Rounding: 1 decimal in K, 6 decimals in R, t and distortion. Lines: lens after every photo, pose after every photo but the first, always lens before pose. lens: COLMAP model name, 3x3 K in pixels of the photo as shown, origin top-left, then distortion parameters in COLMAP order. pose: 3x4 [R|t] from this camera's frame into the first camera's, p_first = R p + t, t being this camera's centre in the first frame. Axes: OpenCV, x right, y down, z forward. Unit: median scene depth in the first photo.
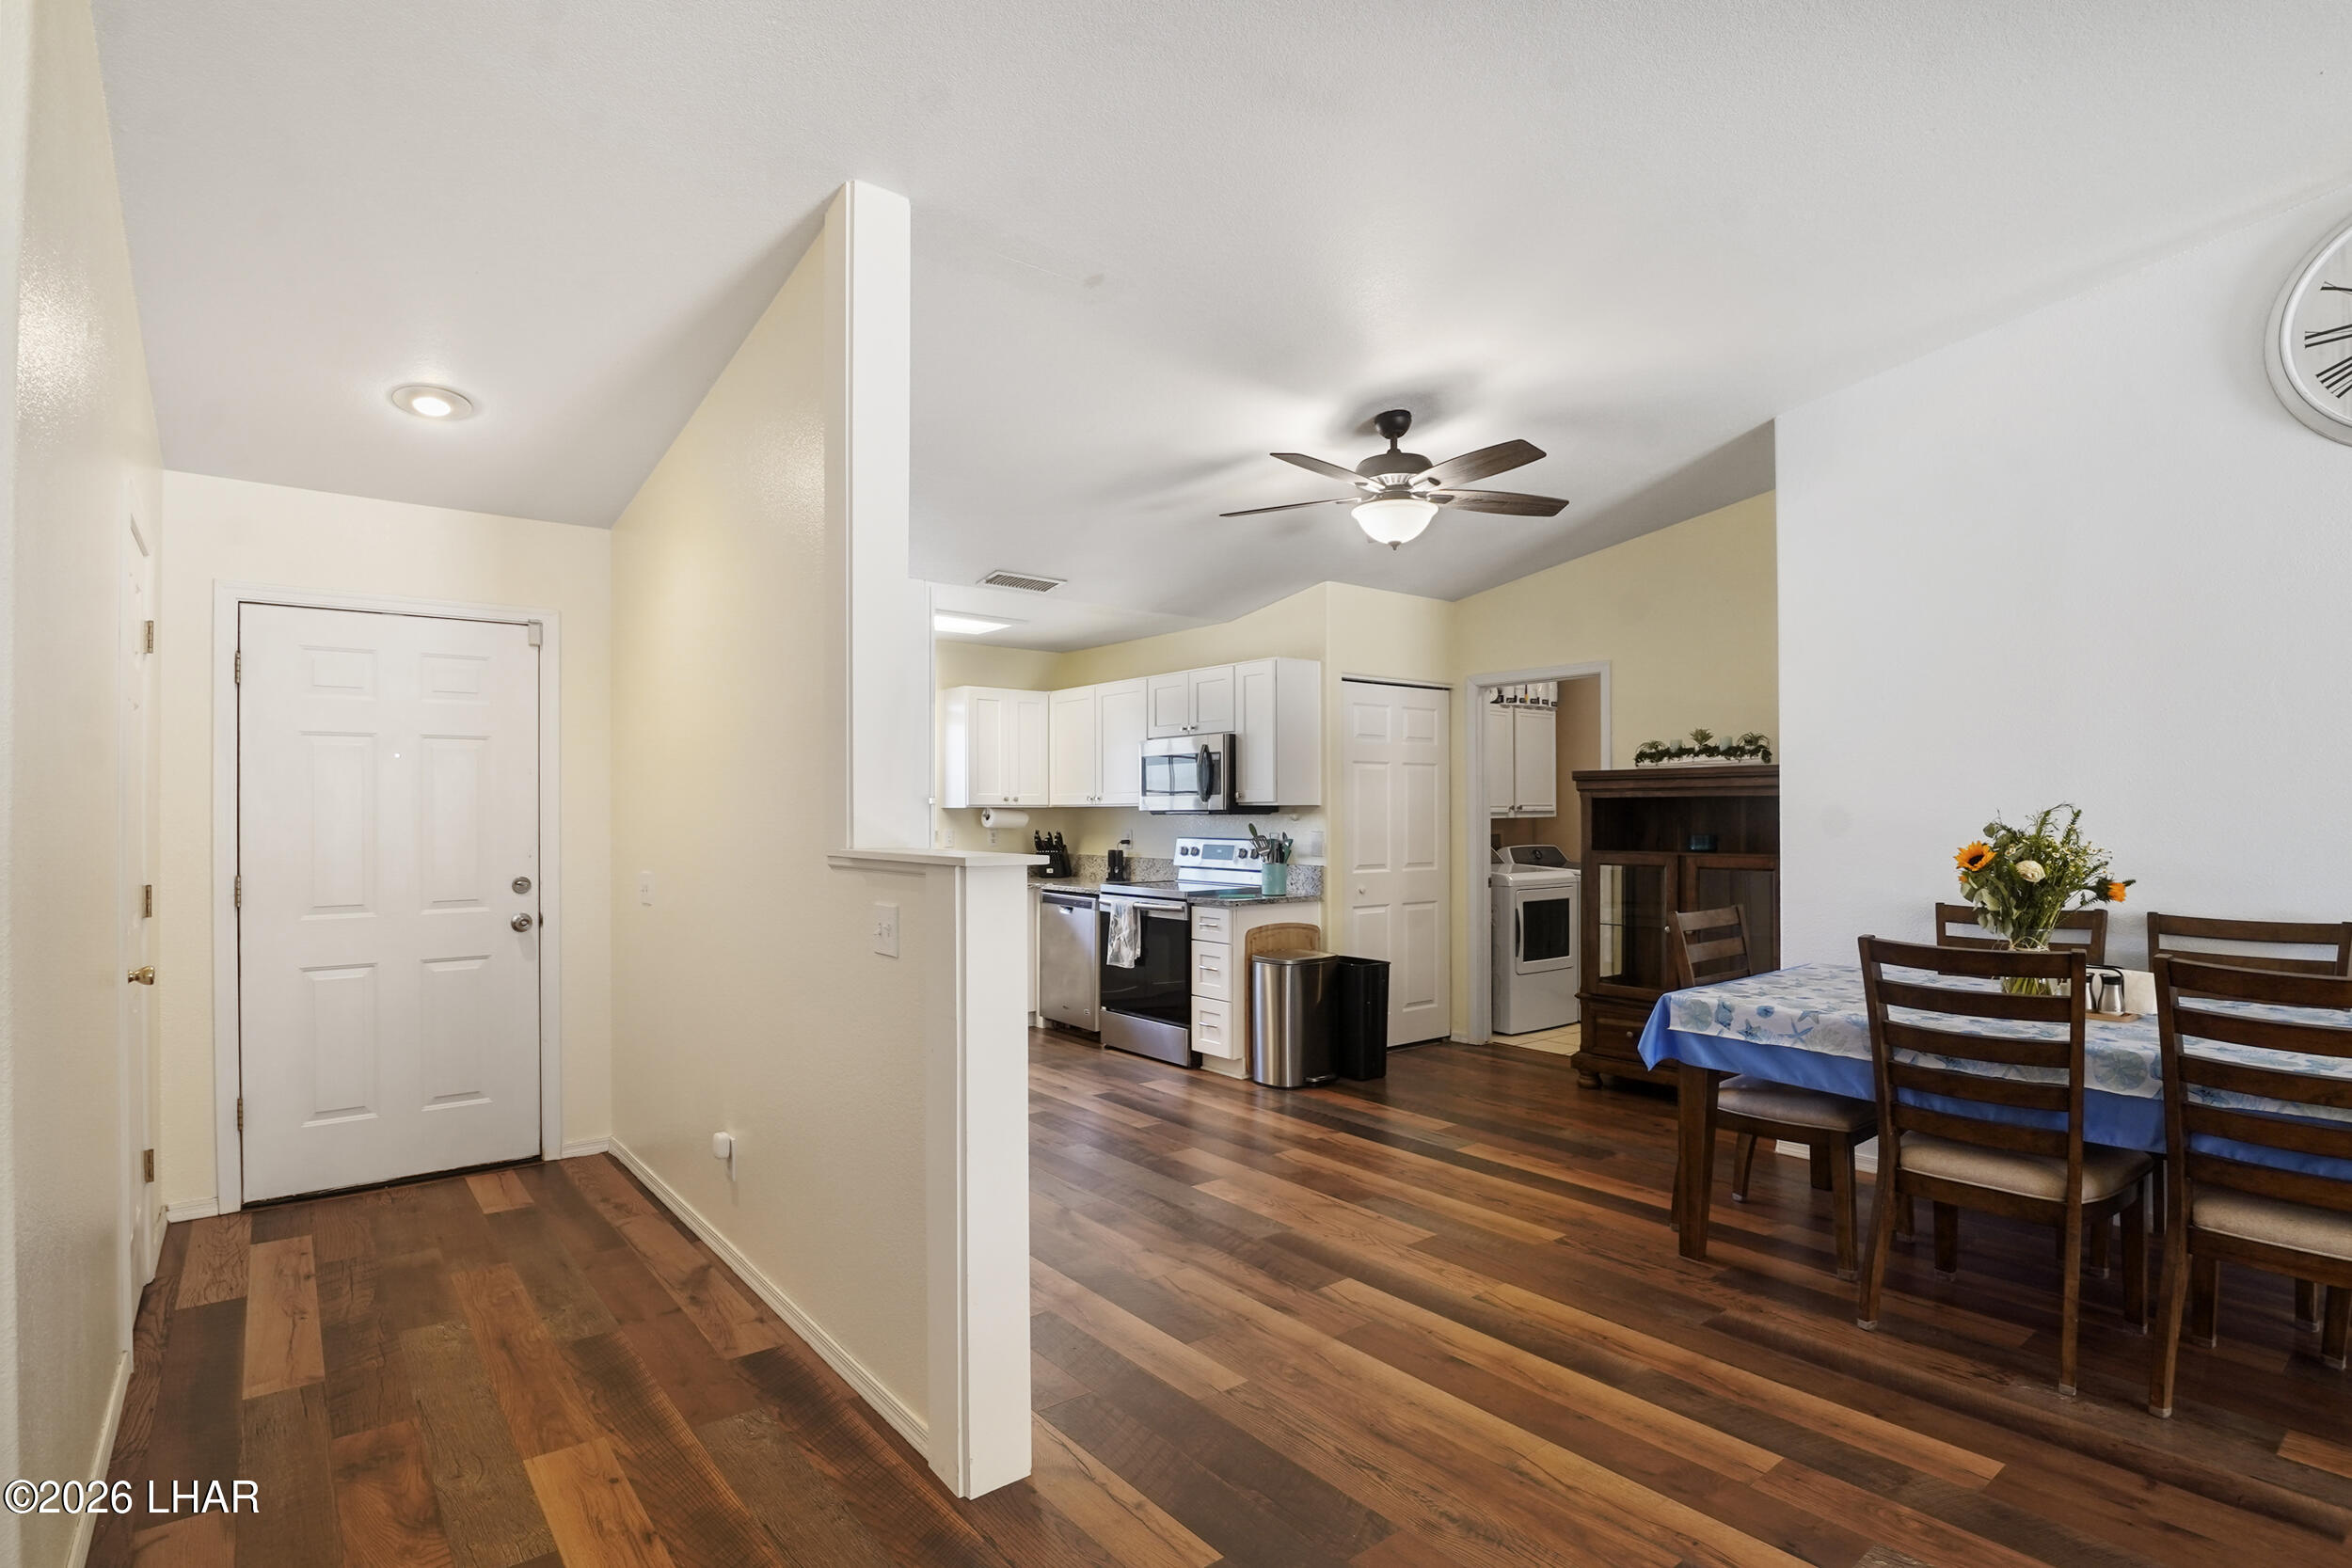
lens RADIAL K [[1137.3, 0, 1170.6], [0, 1137.3, 818.3], [0, 0, 1]] dist [-0.051326, 0.005825]
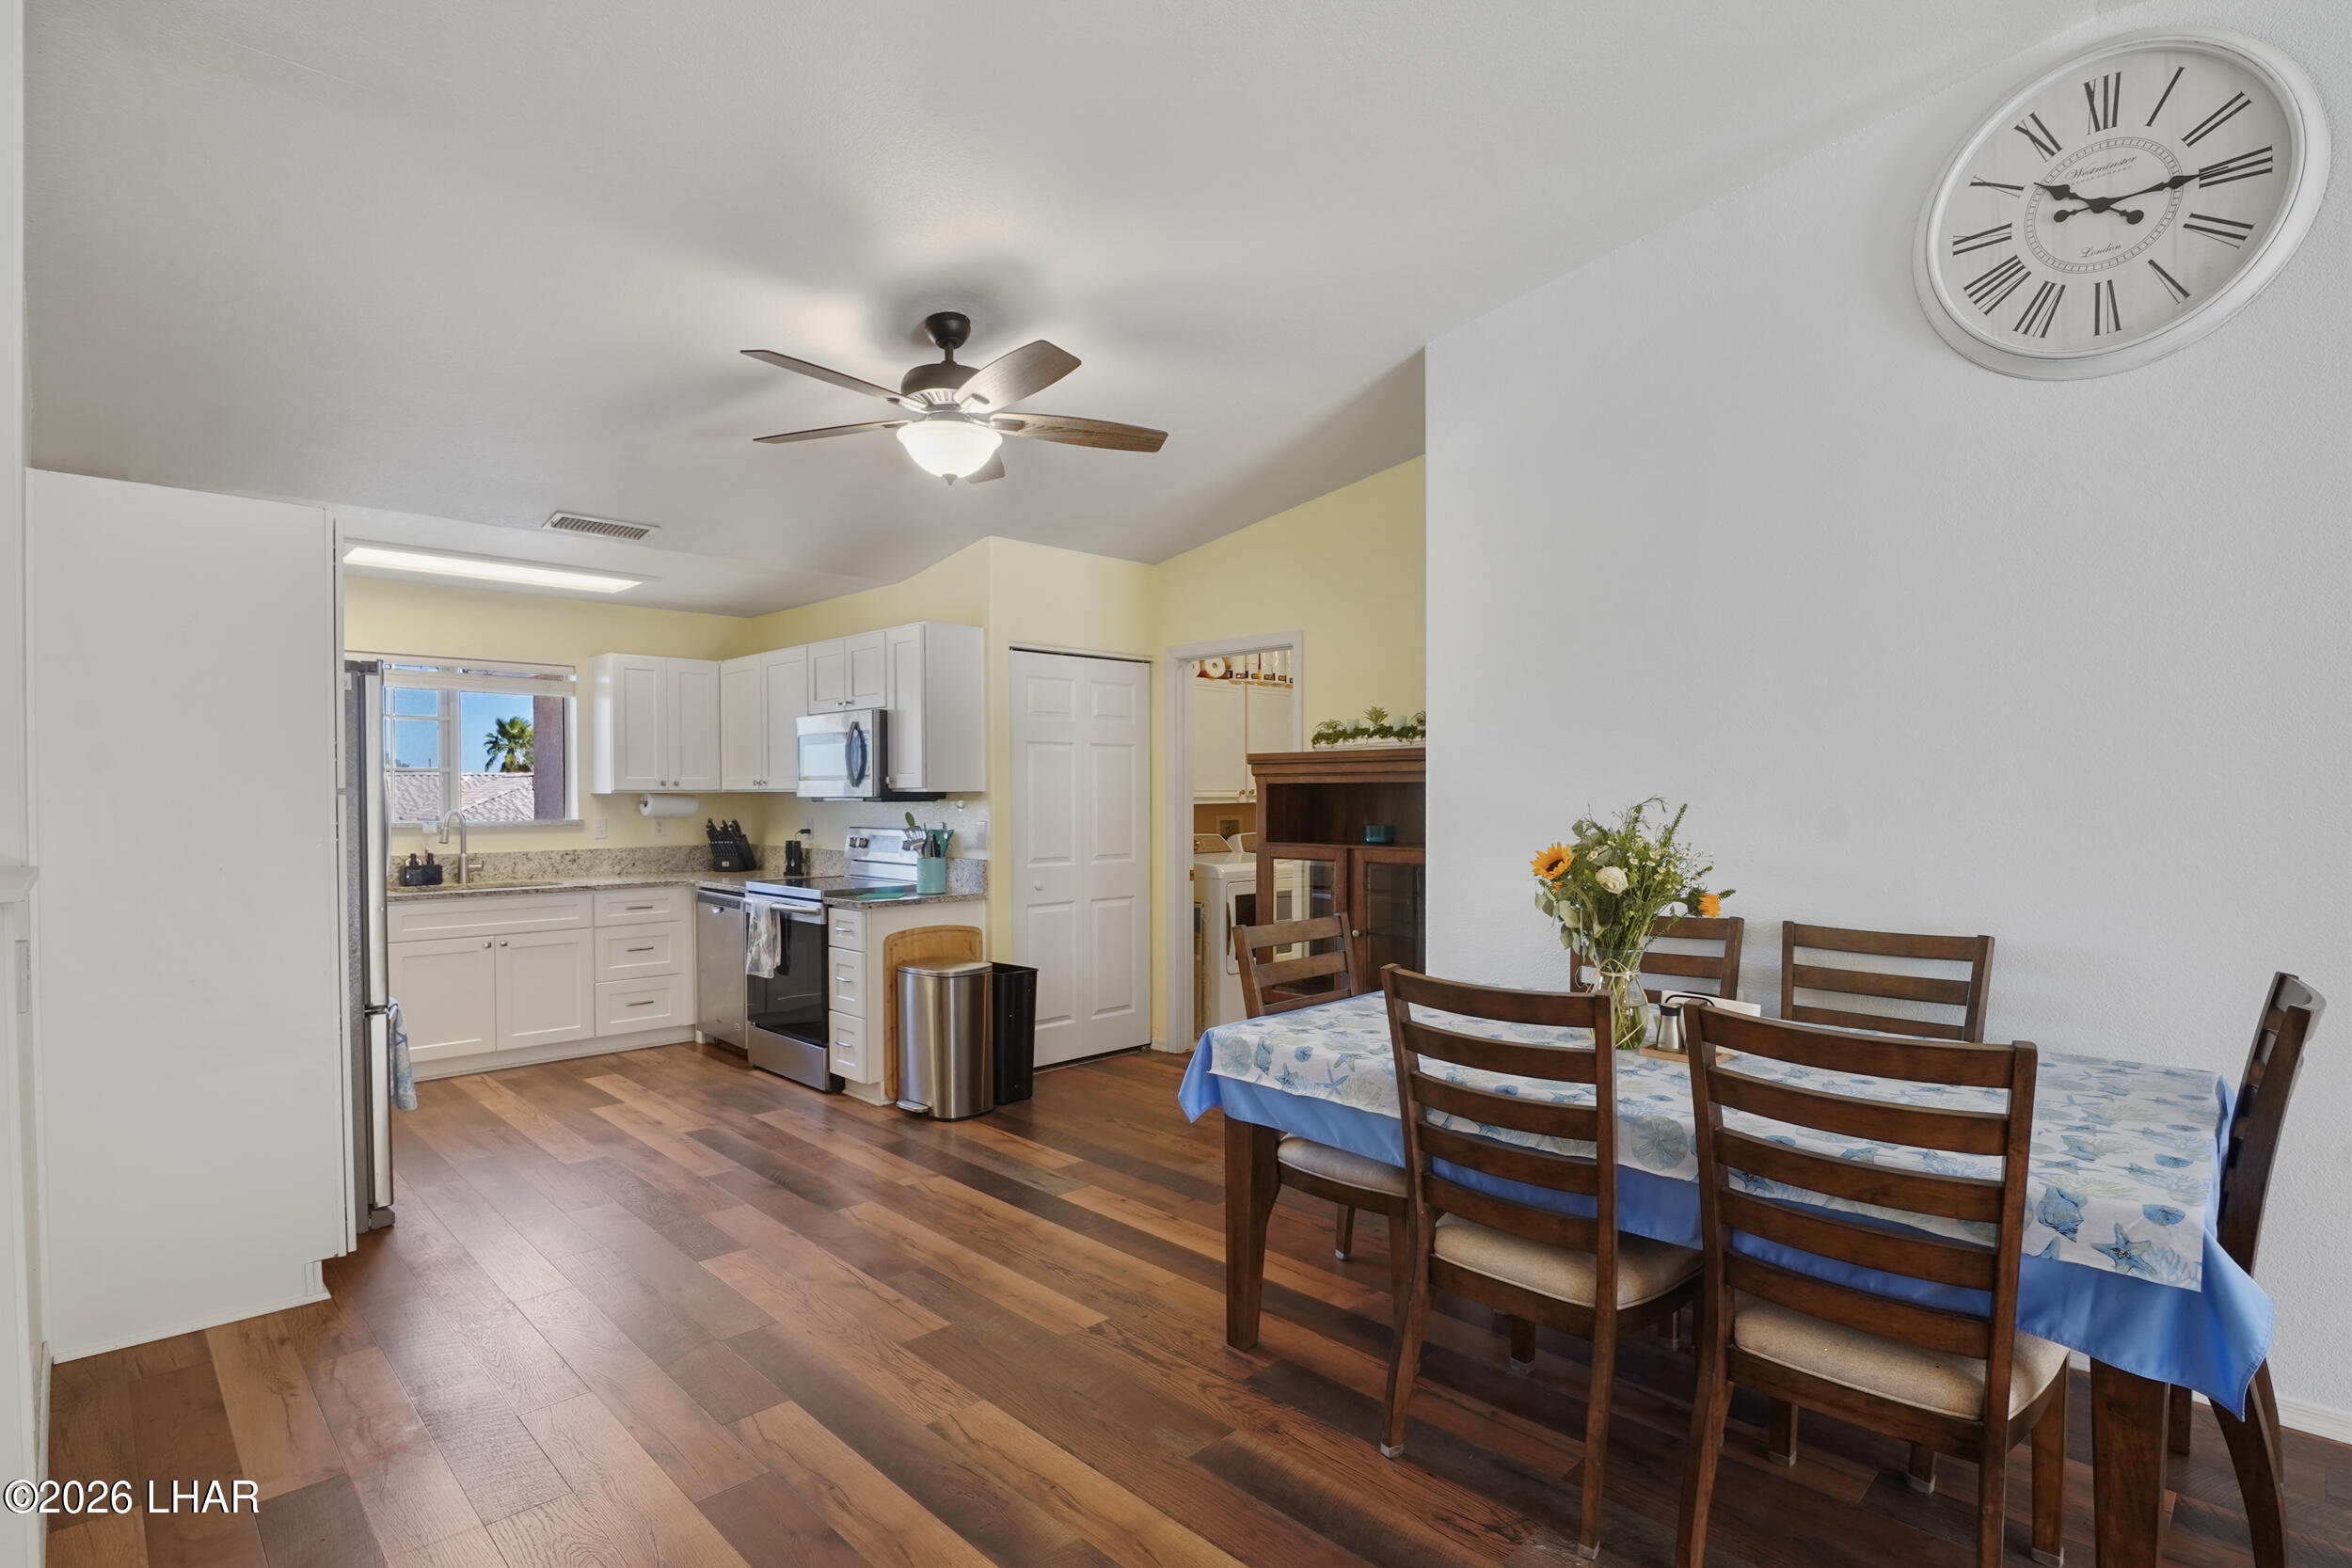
lens RADIAL K [[1154.0, 0, 1167.5], [0, 1154.0, 832.4], [0, 0, 1]] dist [-0.040207, -0.000225]
pose [[0.991627, -0.005245, 0.129026, 0.186244], [0.001431, 0.999560, 0.029629, -0.007006], [-0.129125, -0.029196, 0.991198, 0.109883]]
